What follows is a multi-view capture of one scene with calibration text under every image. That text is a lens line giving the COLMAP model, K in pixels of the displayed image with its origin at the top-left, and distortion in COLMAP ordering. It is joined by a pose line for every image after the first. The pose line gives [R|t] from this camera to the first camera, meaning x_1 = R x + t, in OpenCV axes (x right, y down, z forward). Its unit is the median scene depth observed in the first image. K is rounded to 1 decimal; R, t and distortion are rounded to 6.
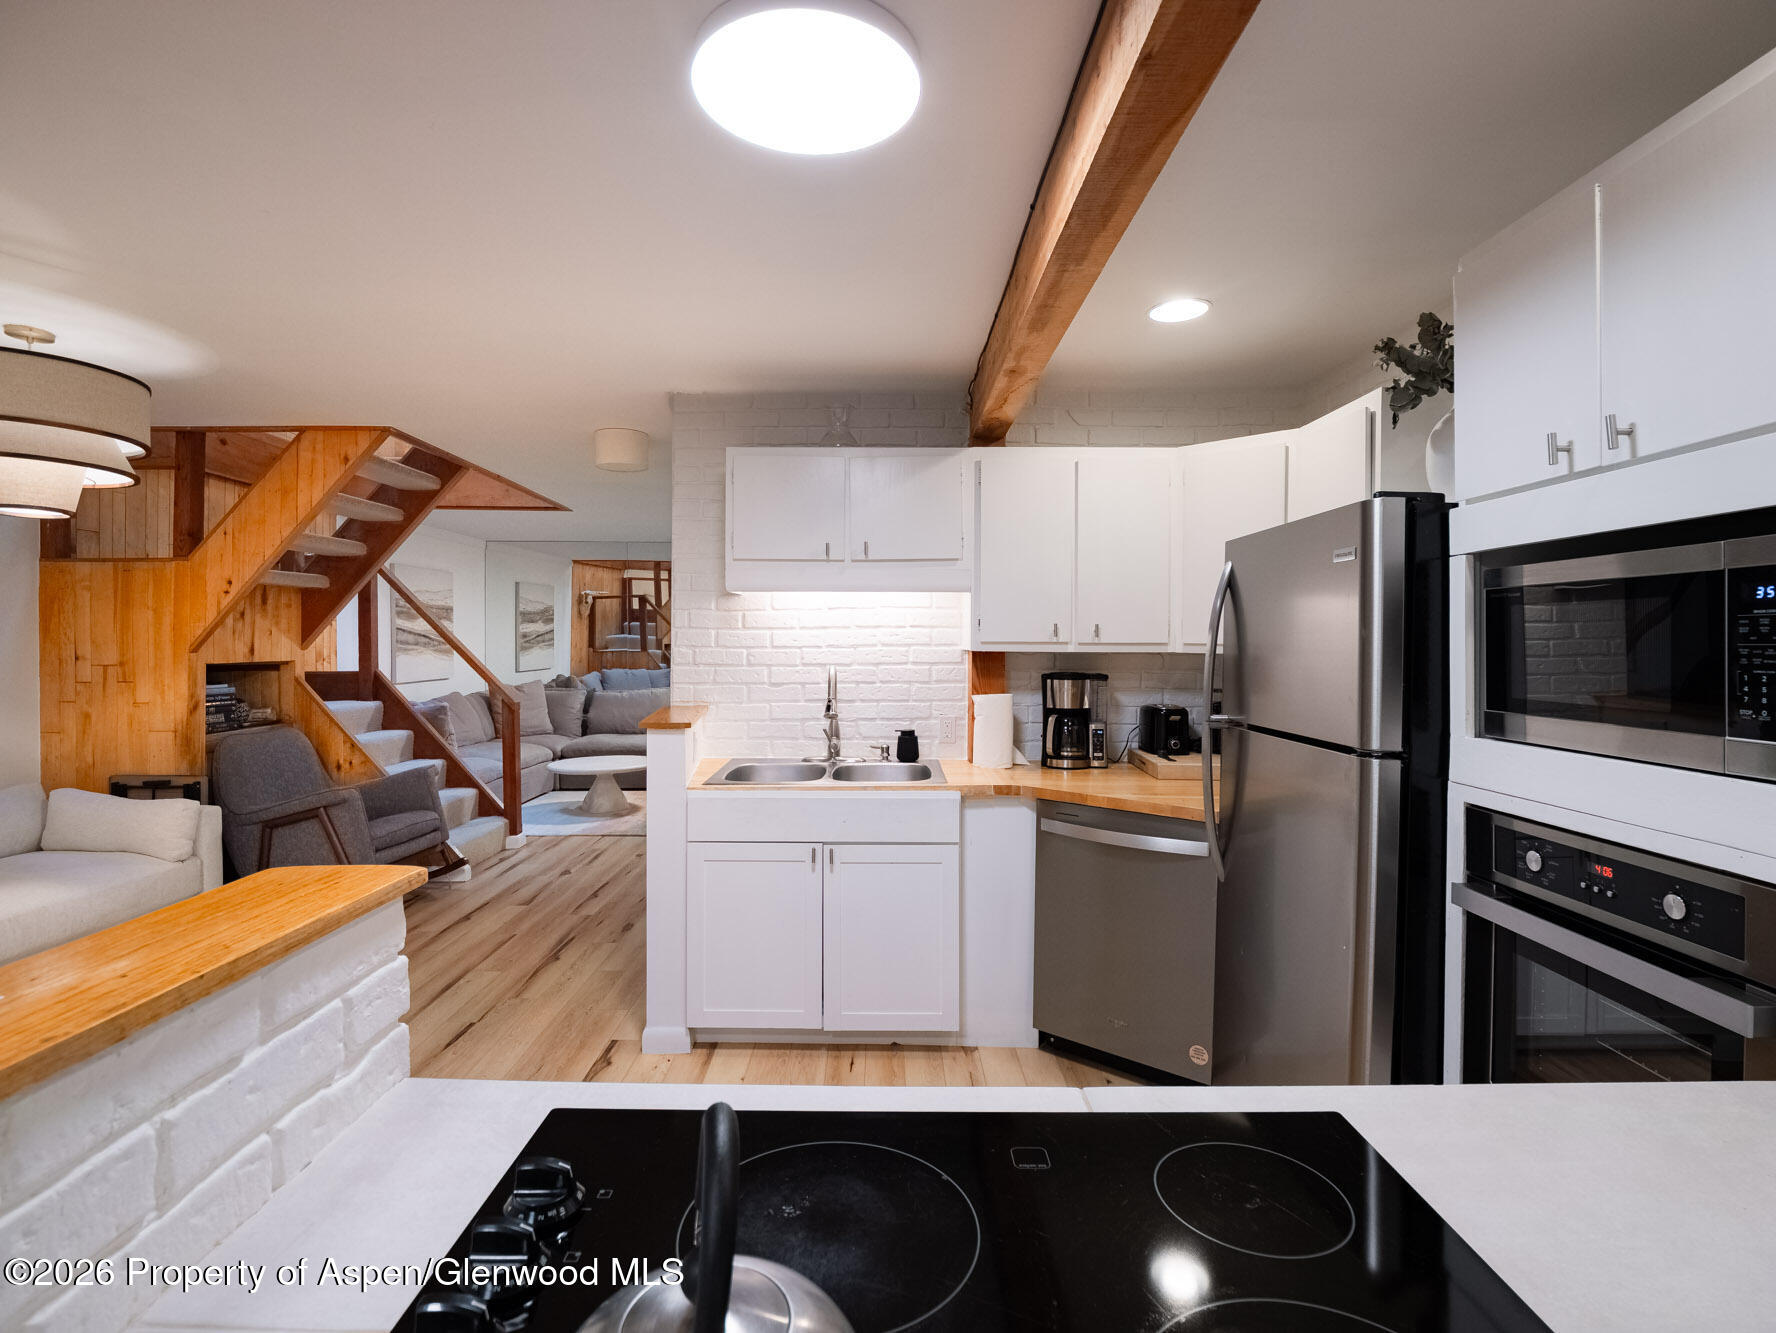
lens RADIAL K [[825.6, 0, 877.4], [0, 825.6, 669.8], [0, 0, 1]] dist [0.000959, 0.000375]
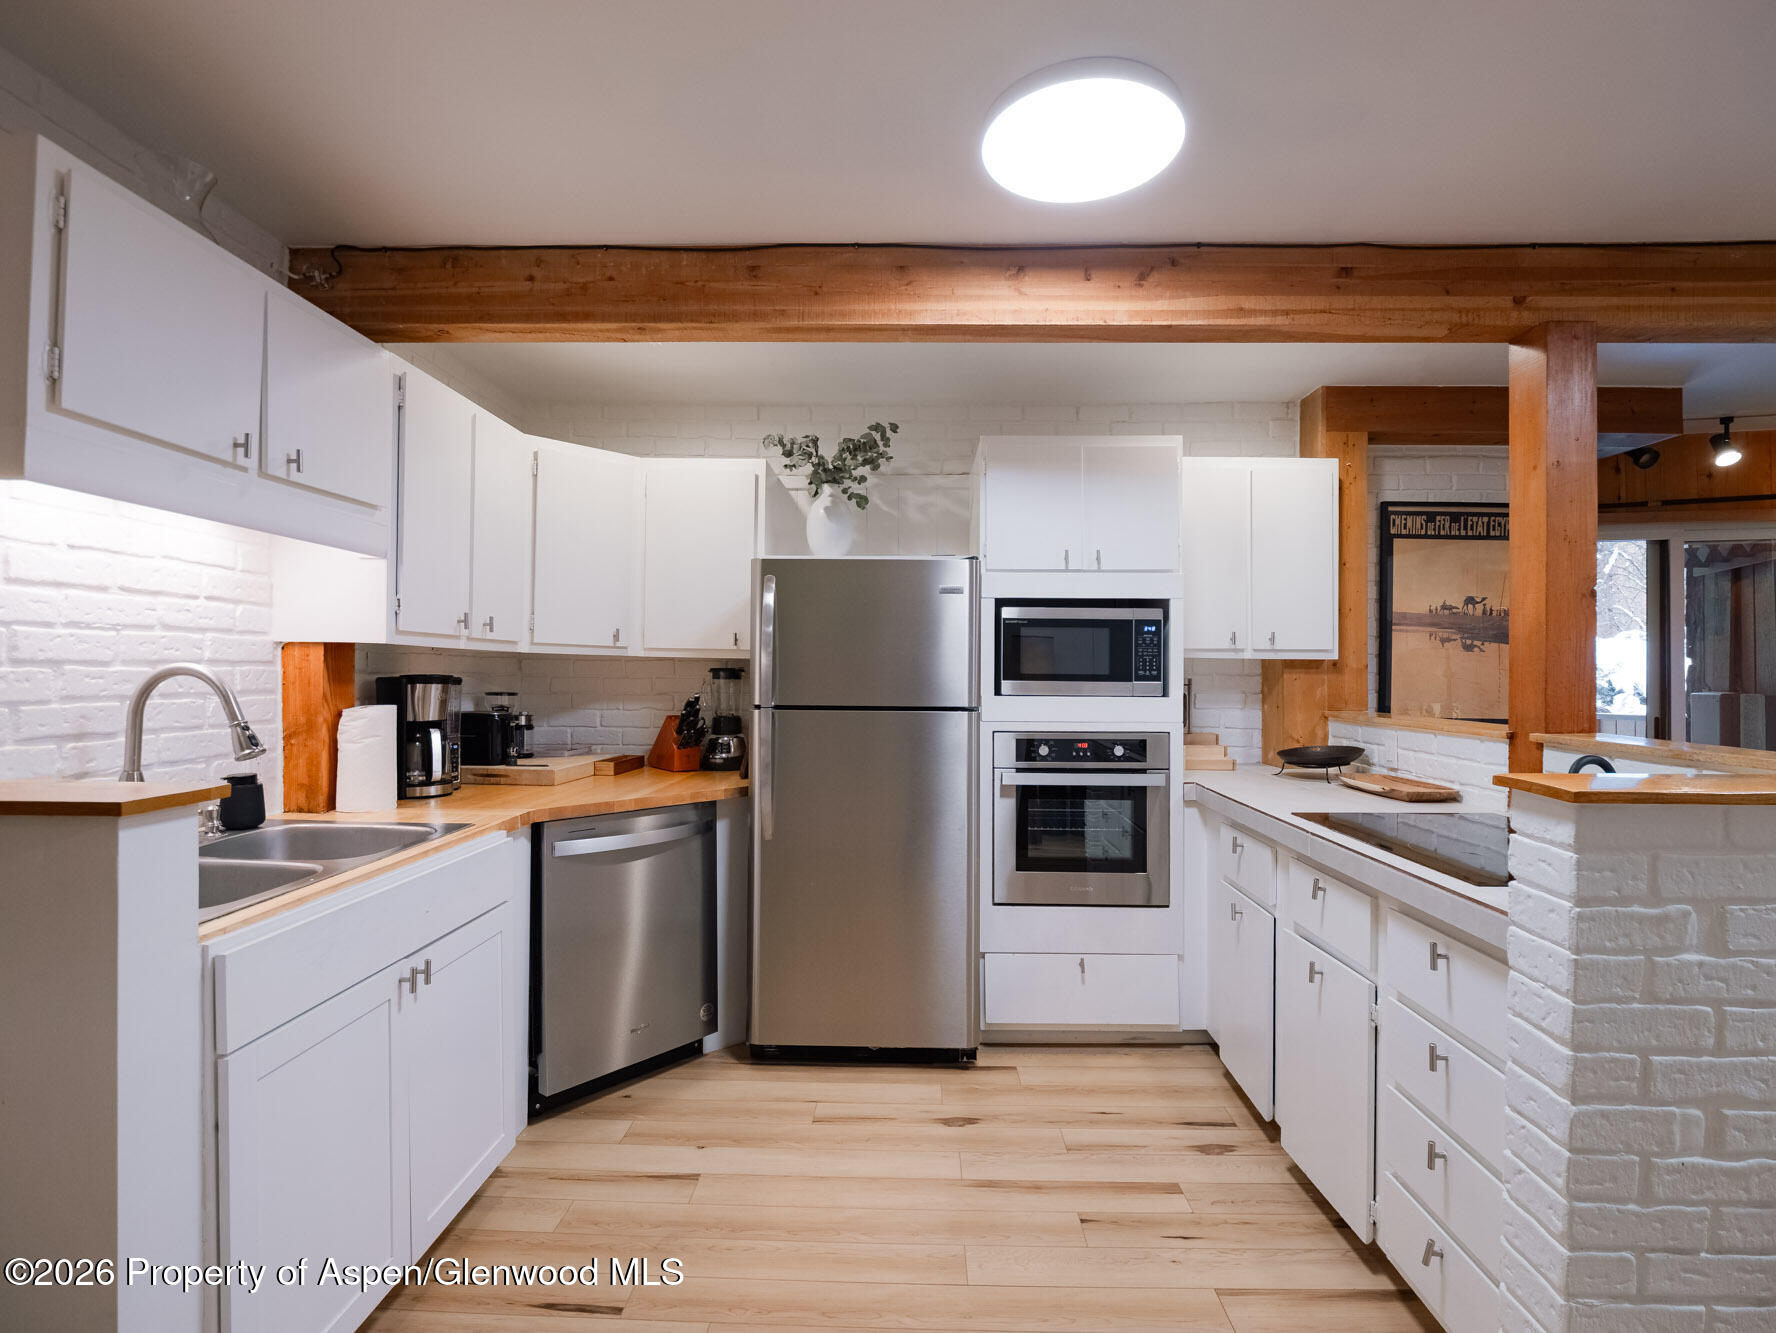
lens RADIAL K [[825.6, 0, 877.4], [0, 825.6, 669.8], [0, 0, 1]] dist [0.000959, 0.000375]
pose [[0.053808, 0.000657, 0.998551, -0.531650], [0.021585, 0.999765, -0.001820, 0.009125], [-0.998318, 0.021652, 0.053781, 0.529961]]
